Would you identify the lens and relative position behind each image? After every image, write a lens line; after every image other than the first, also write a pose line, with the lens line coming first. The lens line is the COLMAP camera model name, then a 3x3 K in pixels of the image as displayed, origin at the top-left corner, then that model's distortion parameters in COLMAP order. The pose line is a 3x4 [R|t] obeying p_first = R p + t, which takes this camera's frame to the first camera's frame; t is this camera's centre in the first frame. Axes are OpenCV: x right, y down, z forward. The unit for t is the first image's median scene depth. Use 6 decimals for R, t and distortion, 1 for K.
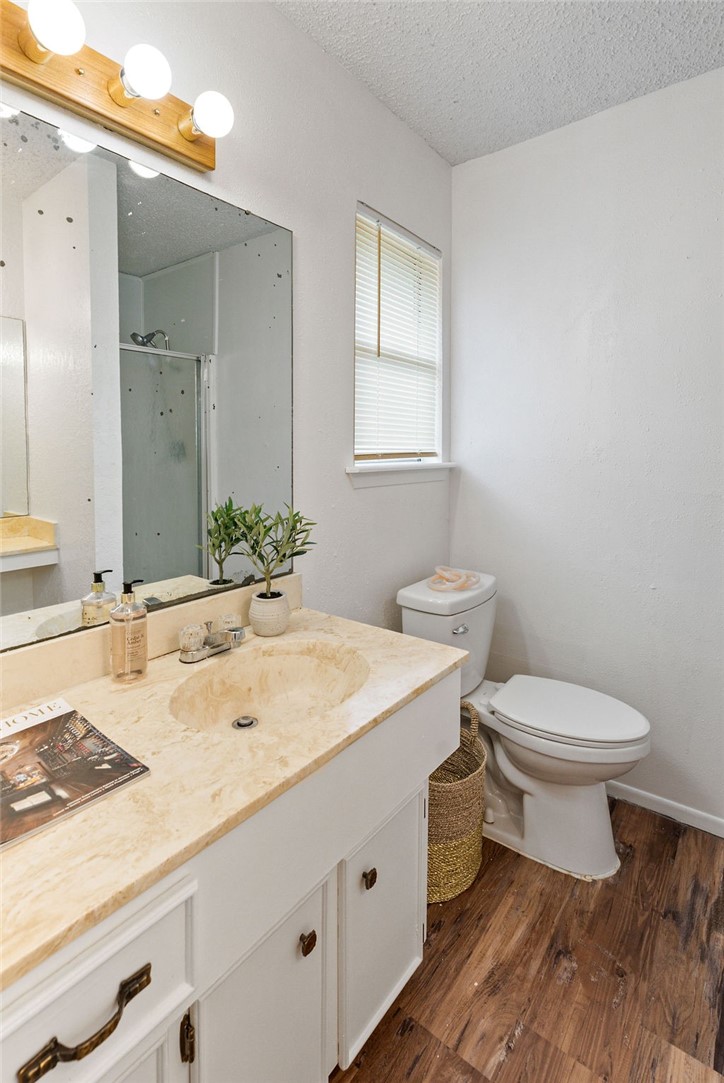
lens RADIAL K [[510.6, 0, 359.4], [0, 510.6, 492.9], [0, 0, 1]] dist [-0.011445, 0.005447]
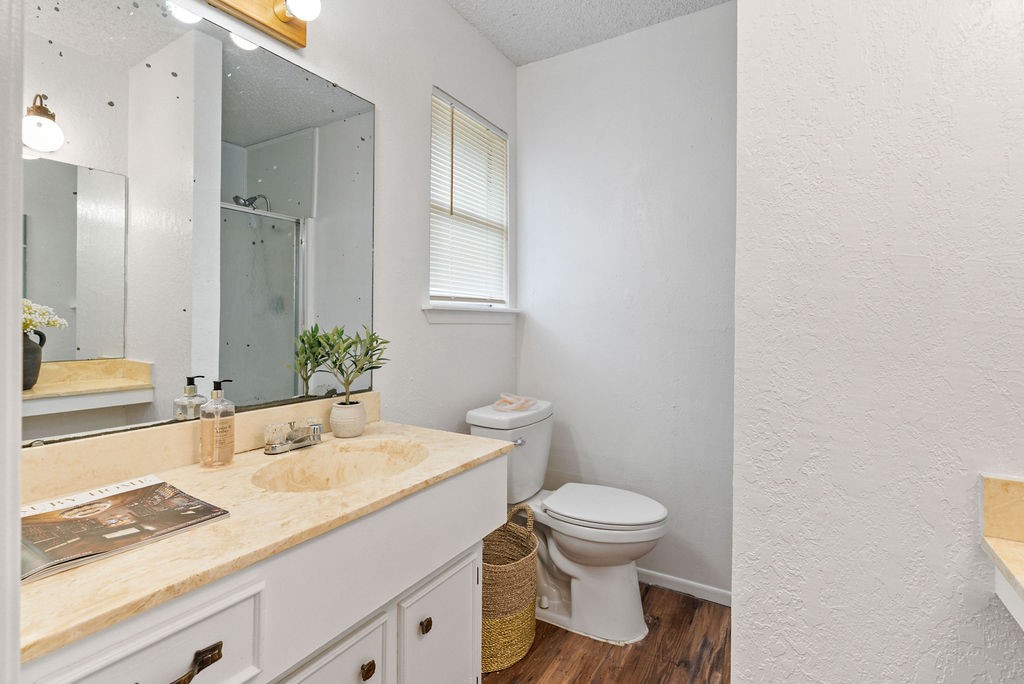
lens RADIAL K [[472.3, 0, 521.7], [0, 472.3, 344.7], [0, 0, 1]] dist [-0.010396, 0.004420]
pose [[0.991974, 0.004317, 0.126367, 0.073924], [0.001995, 0.998758, -0.049780, 0.109718], [-0.126425, 0.049633, 0.990734, -0.119293]]
